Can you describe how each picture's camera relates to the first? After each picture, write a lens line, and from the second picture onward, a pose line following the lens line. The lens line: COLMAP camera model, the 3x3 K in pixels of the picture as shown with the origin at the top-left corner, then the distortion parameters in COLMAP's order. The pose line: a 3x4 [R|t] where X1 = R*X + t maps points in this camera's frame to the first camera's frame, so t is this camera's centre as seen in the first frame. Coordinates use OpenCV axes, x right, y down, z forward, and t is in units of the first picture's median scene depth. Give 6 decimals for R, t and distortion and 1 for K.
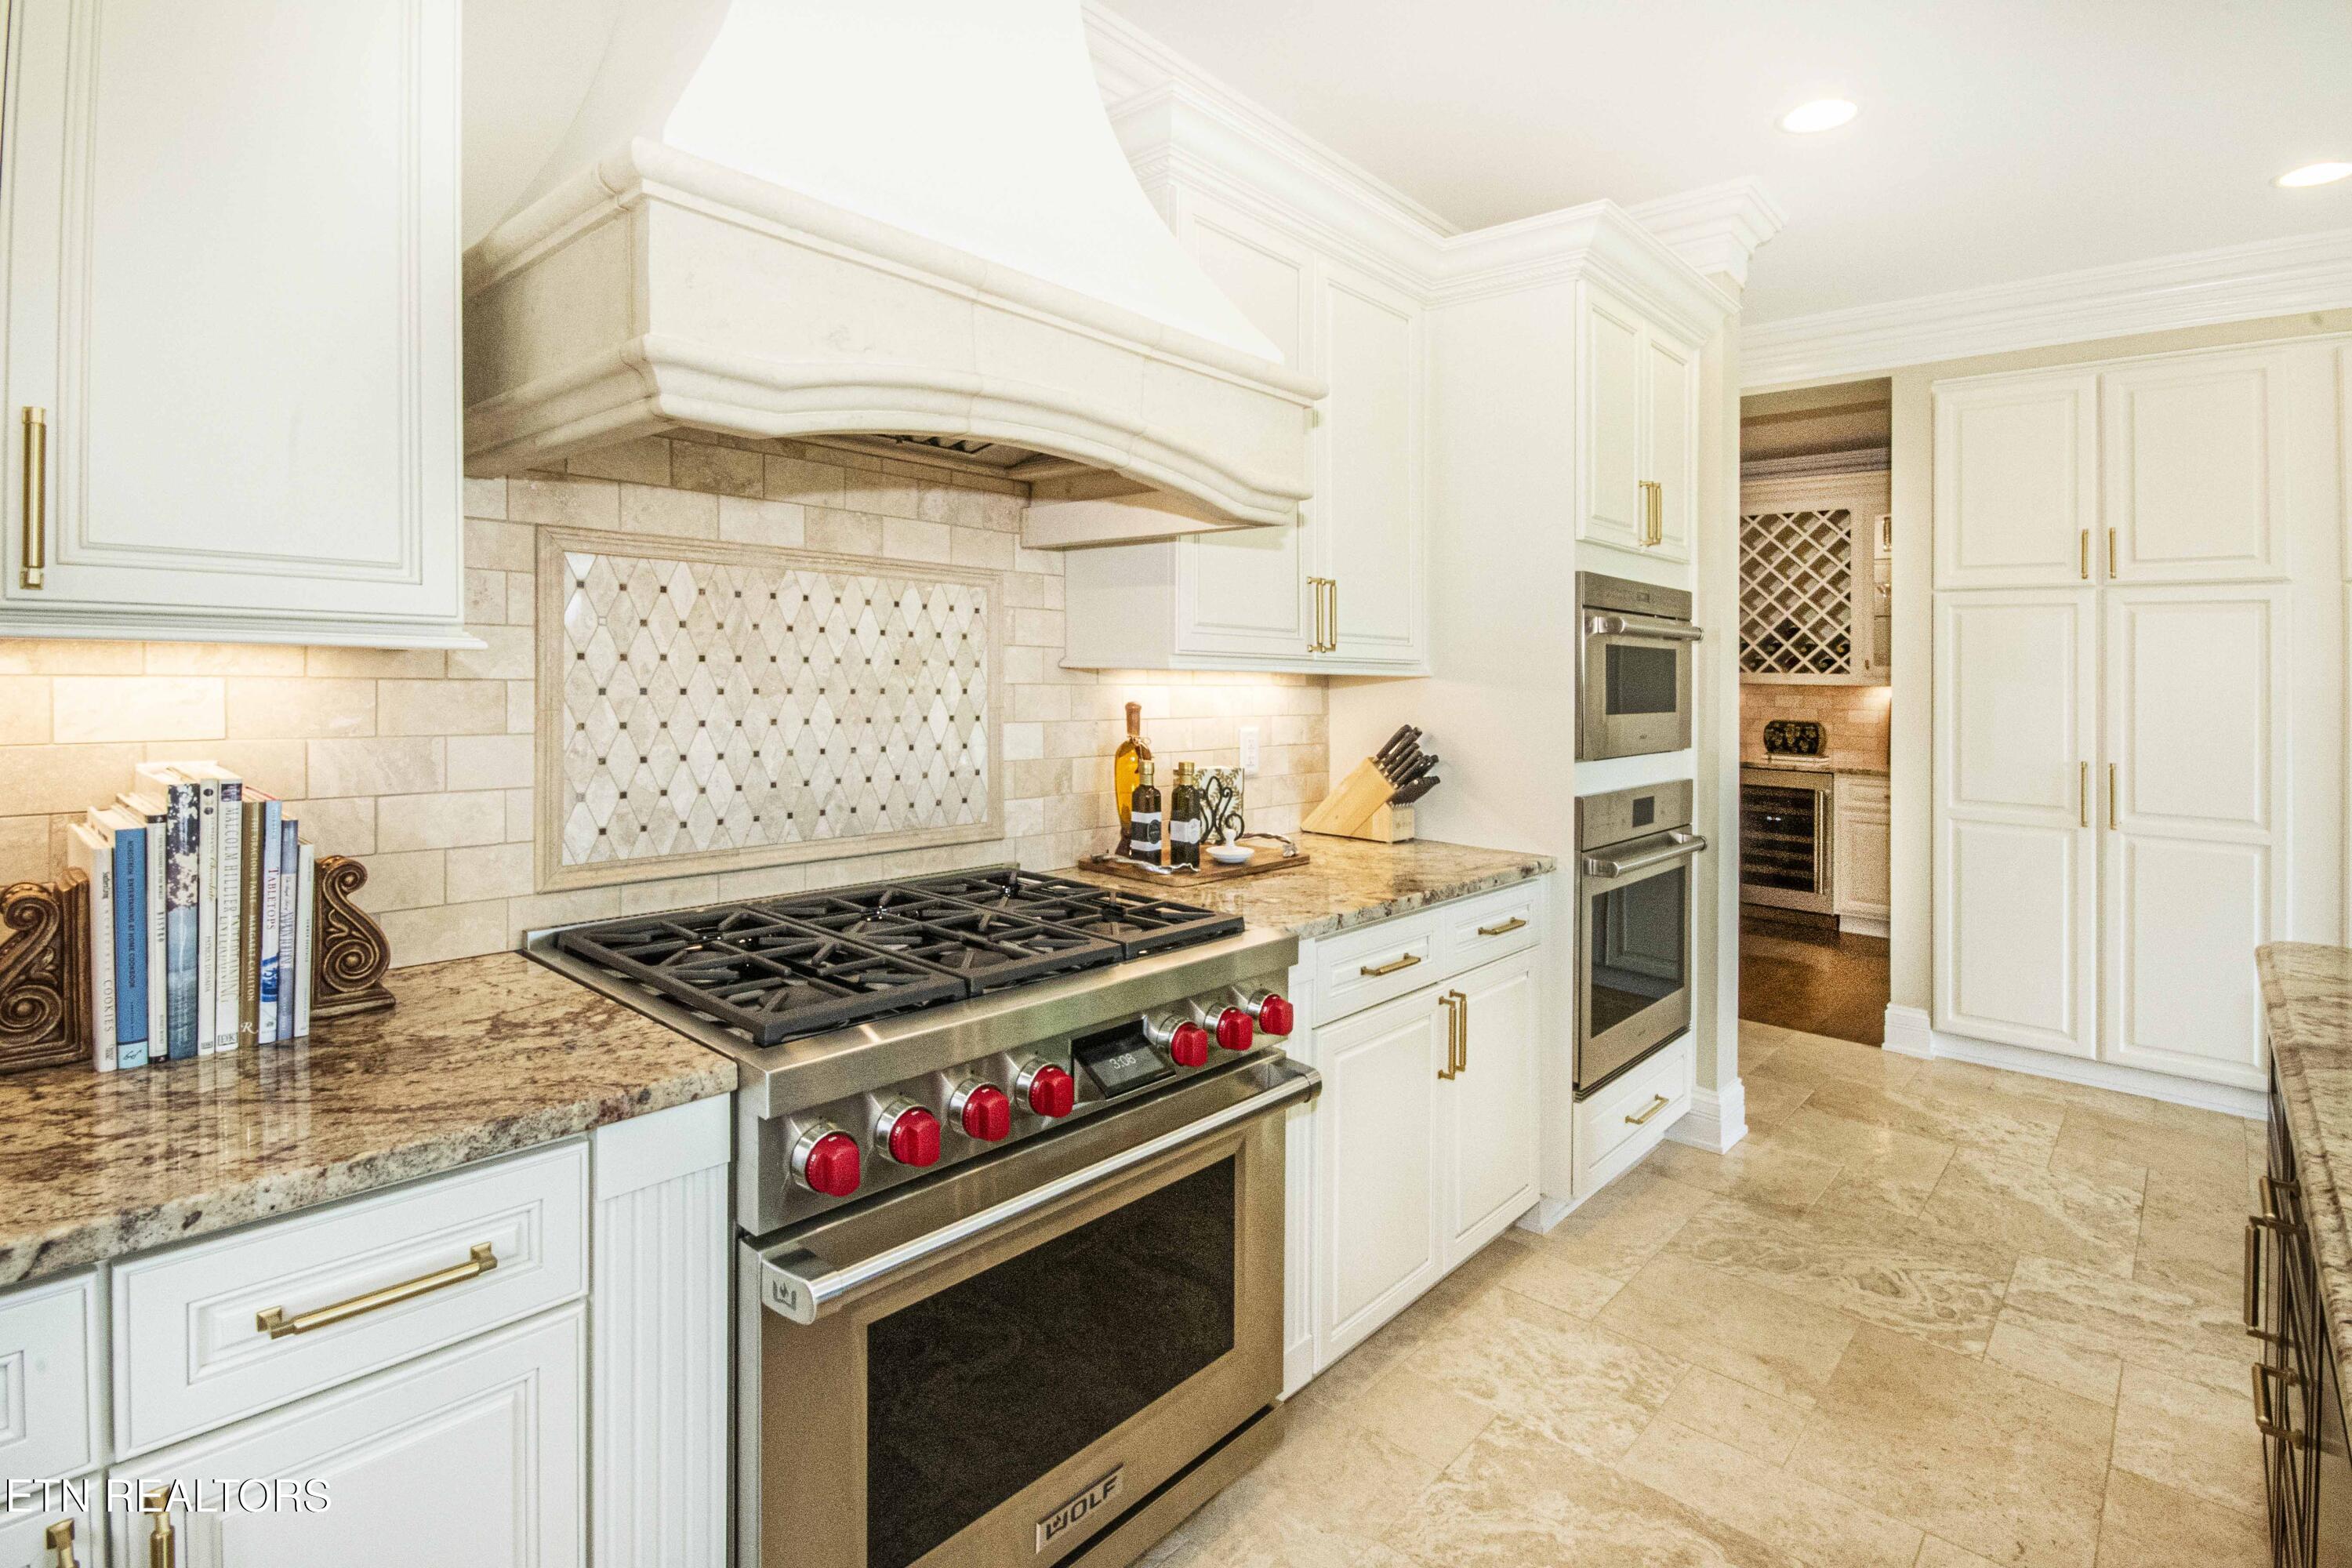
lens RADIAL K [[1151.1, 0, 1171.4], [0, 1151.1, 685.7], [0, 0, 1]] dist [-0.010844, 0.000162]
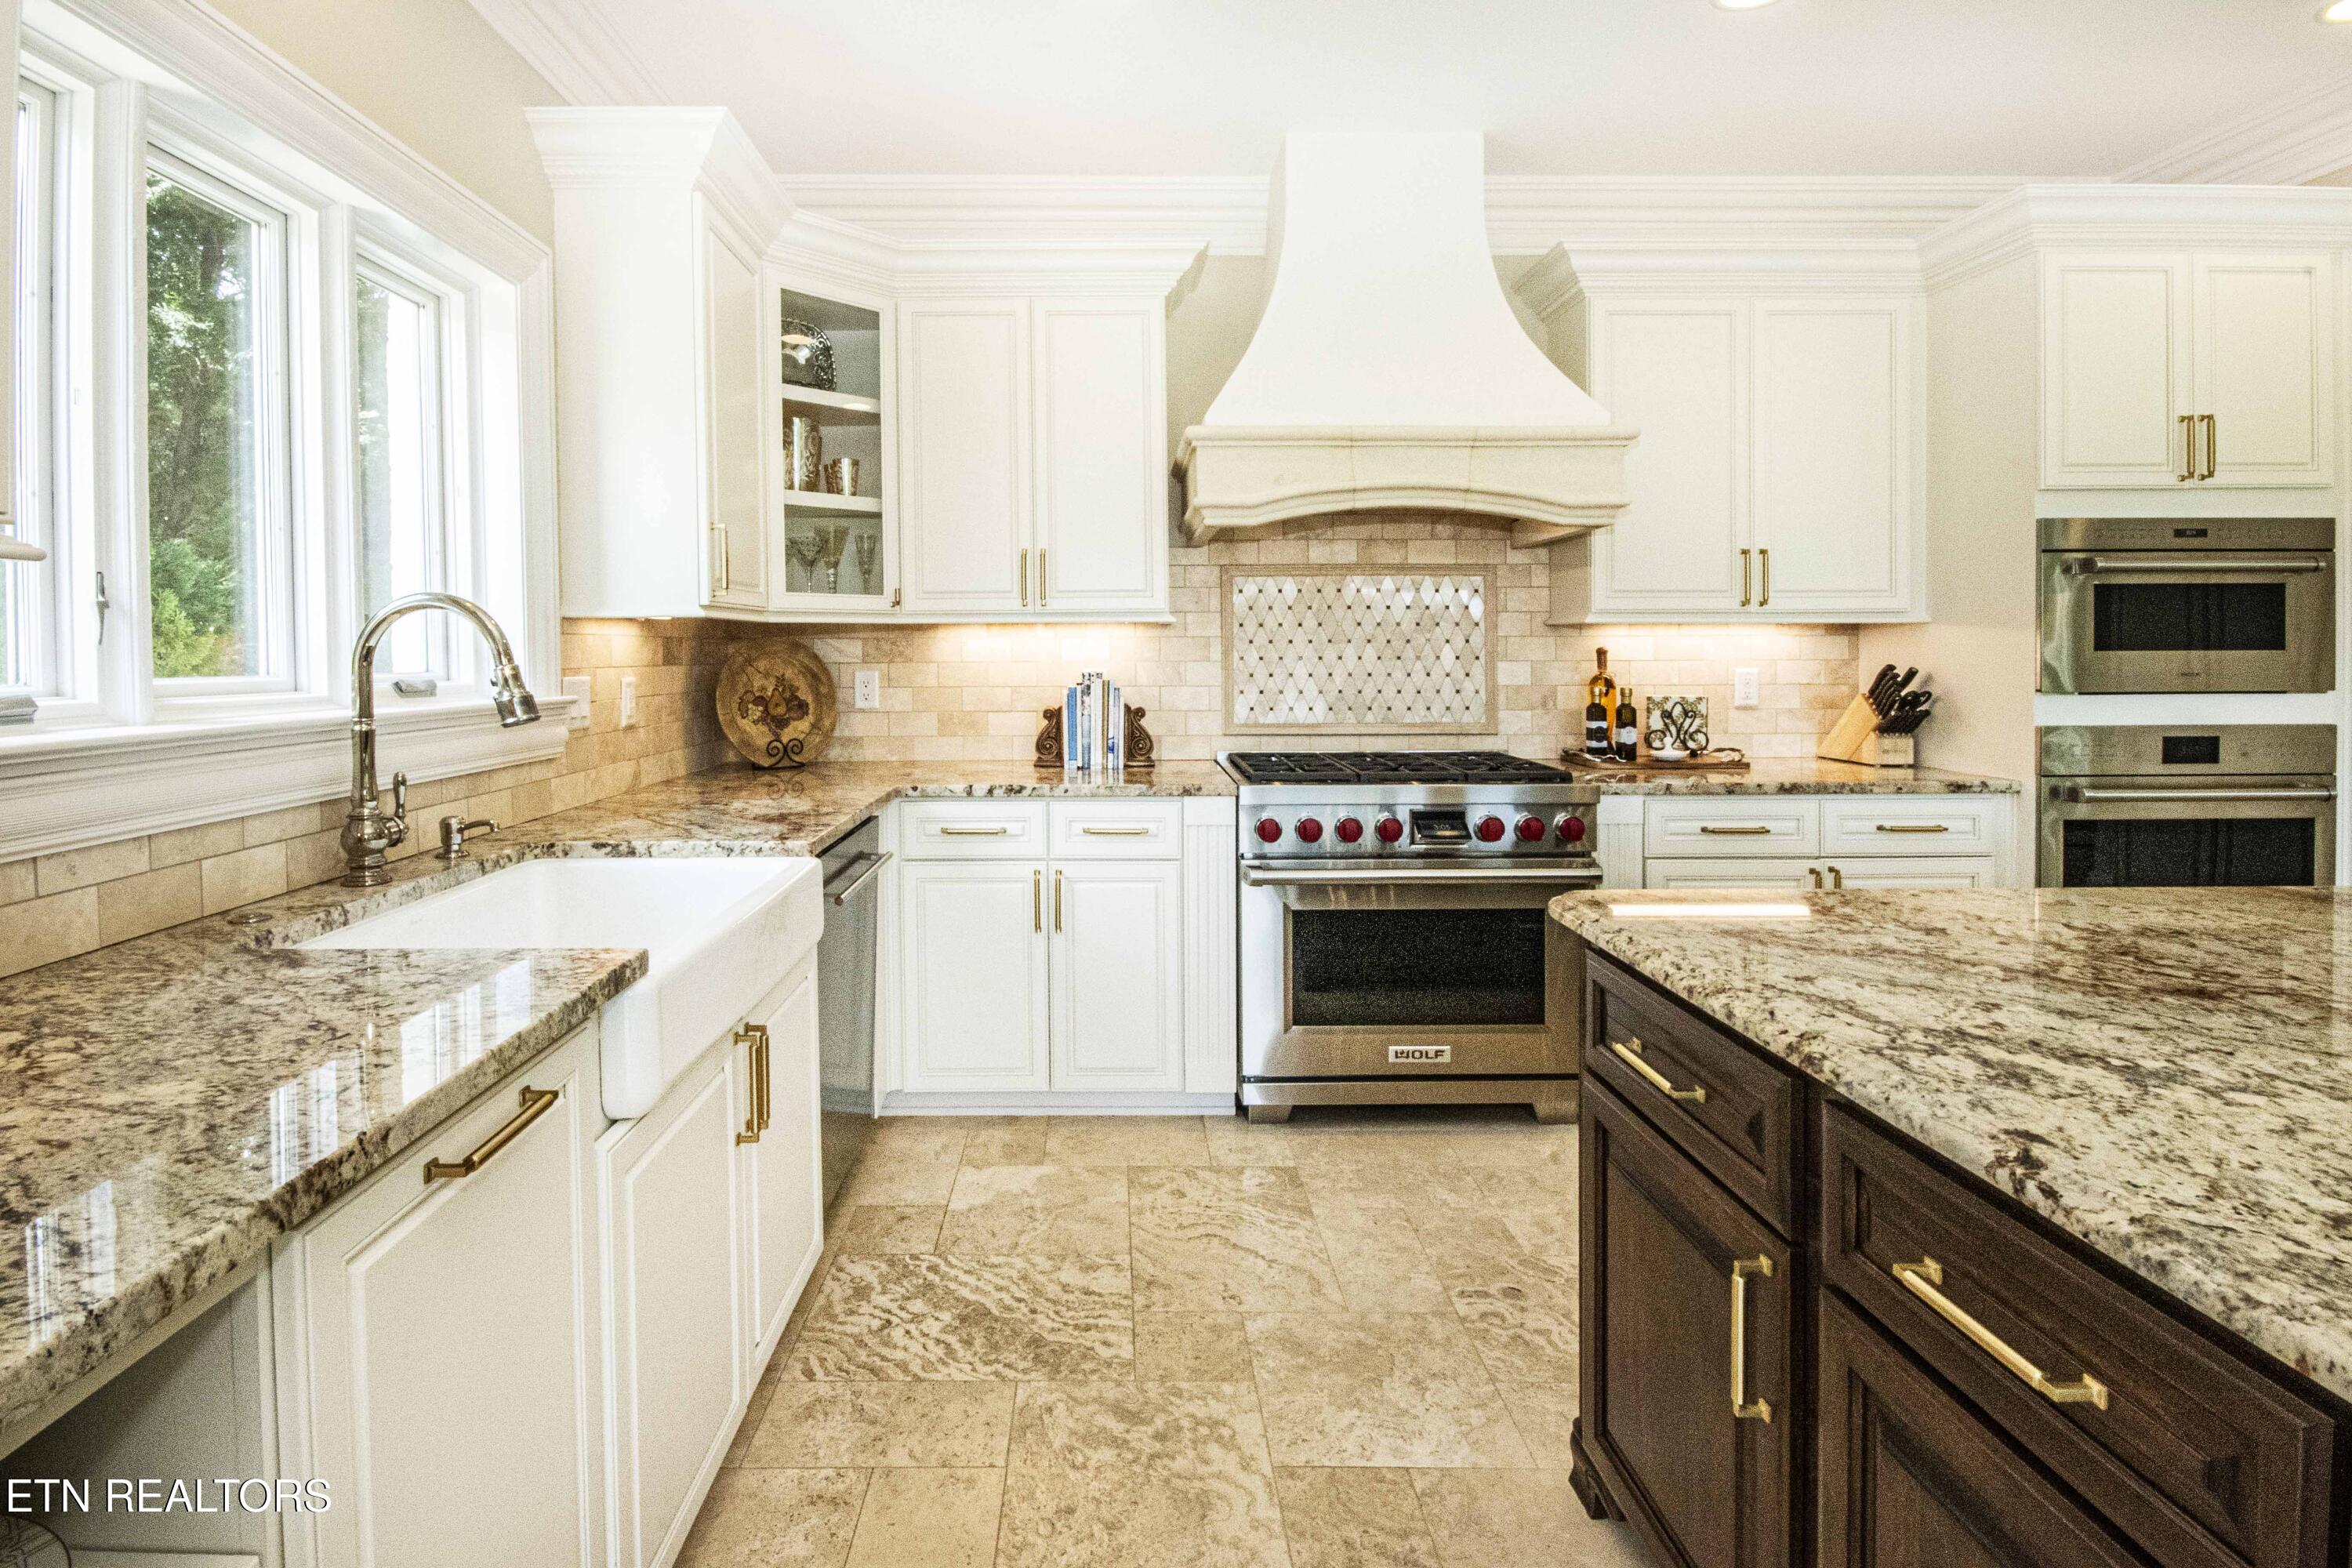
lens RADIAL K [[1090.7, 0, 1105.0], [0, 1090.7, 668.8], [0, 0, 1]] dist [-0.003957, -0.001124]
pose [[0.673191, -0.007605, -0.739429, 0.607842], [0.008574, 0.999960, -0.002478, 0.043164], [0.739419, -0.004672, 0.673229, -0.410554]]
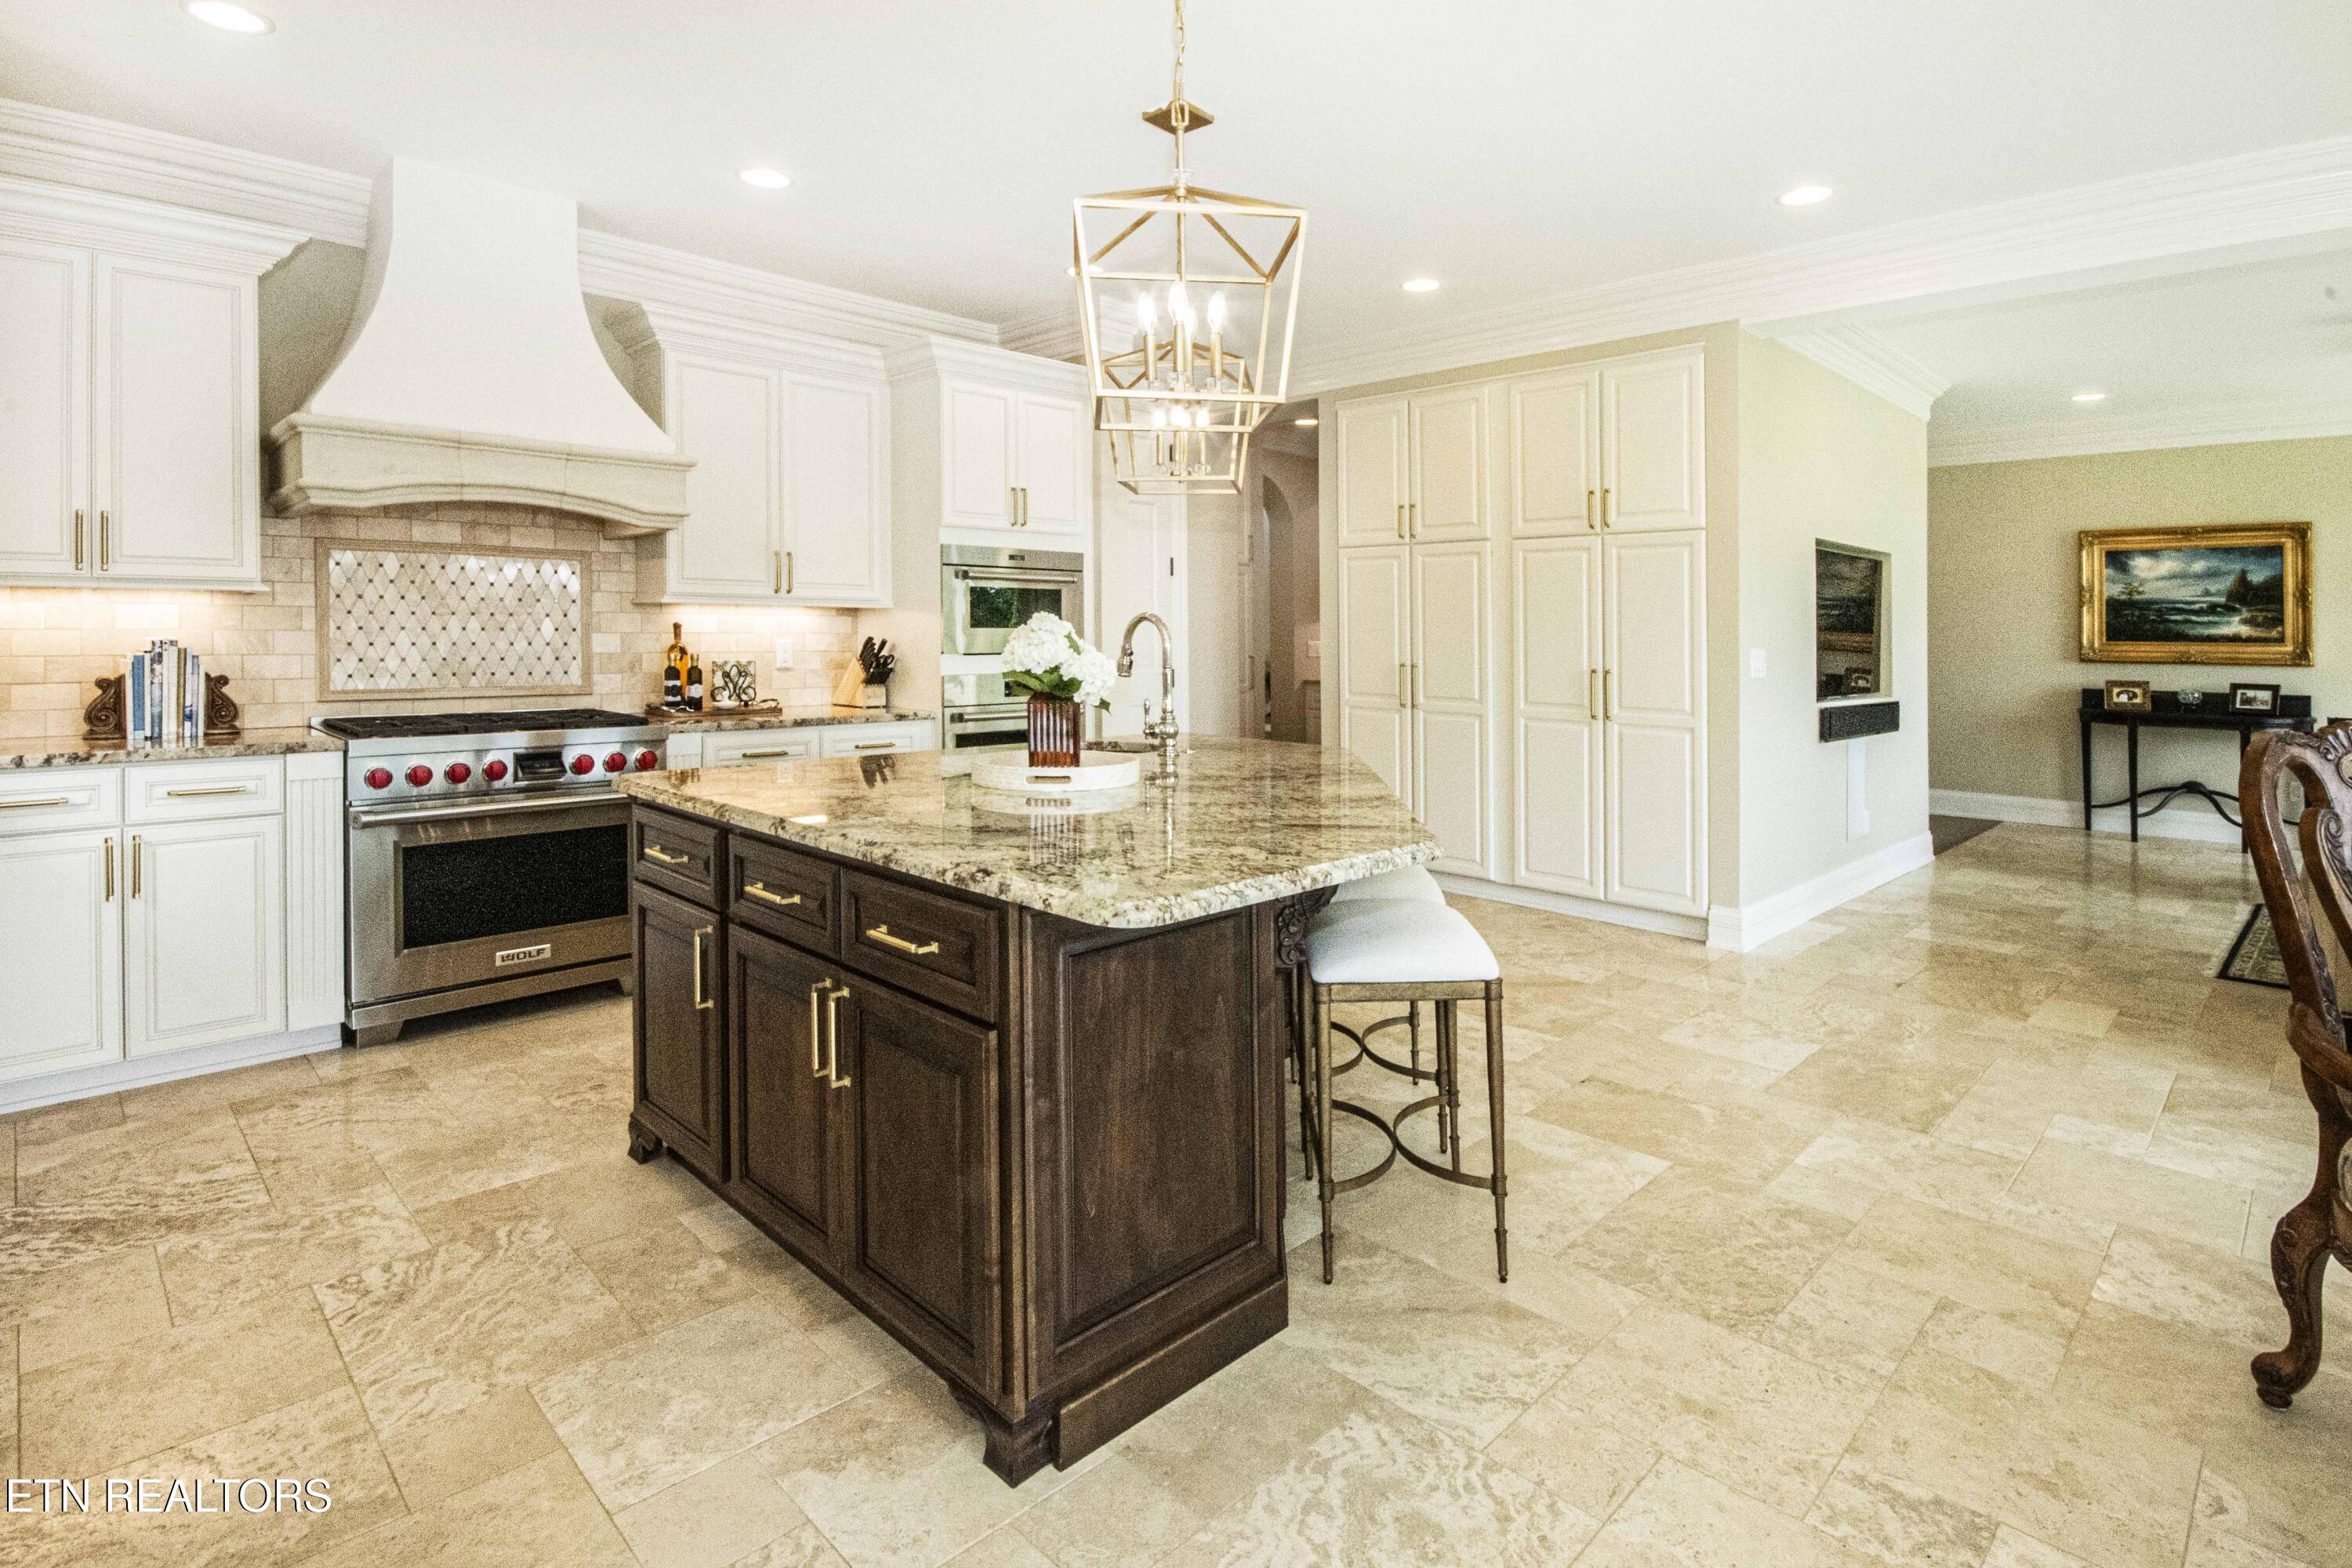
lens RADIAL K [[1161.8, 0, 1103.0], [0, 1161.8, 650.3], [0, 0, 1]] dist [0.001979, -0.008796]
pose [[0.996160, -0.009162, -0.087074, 0.867013], [0.009613, 0.999942, 0.004759, 0.061728], [0.087025, -0.005578, 0.996191, -0.833350]]
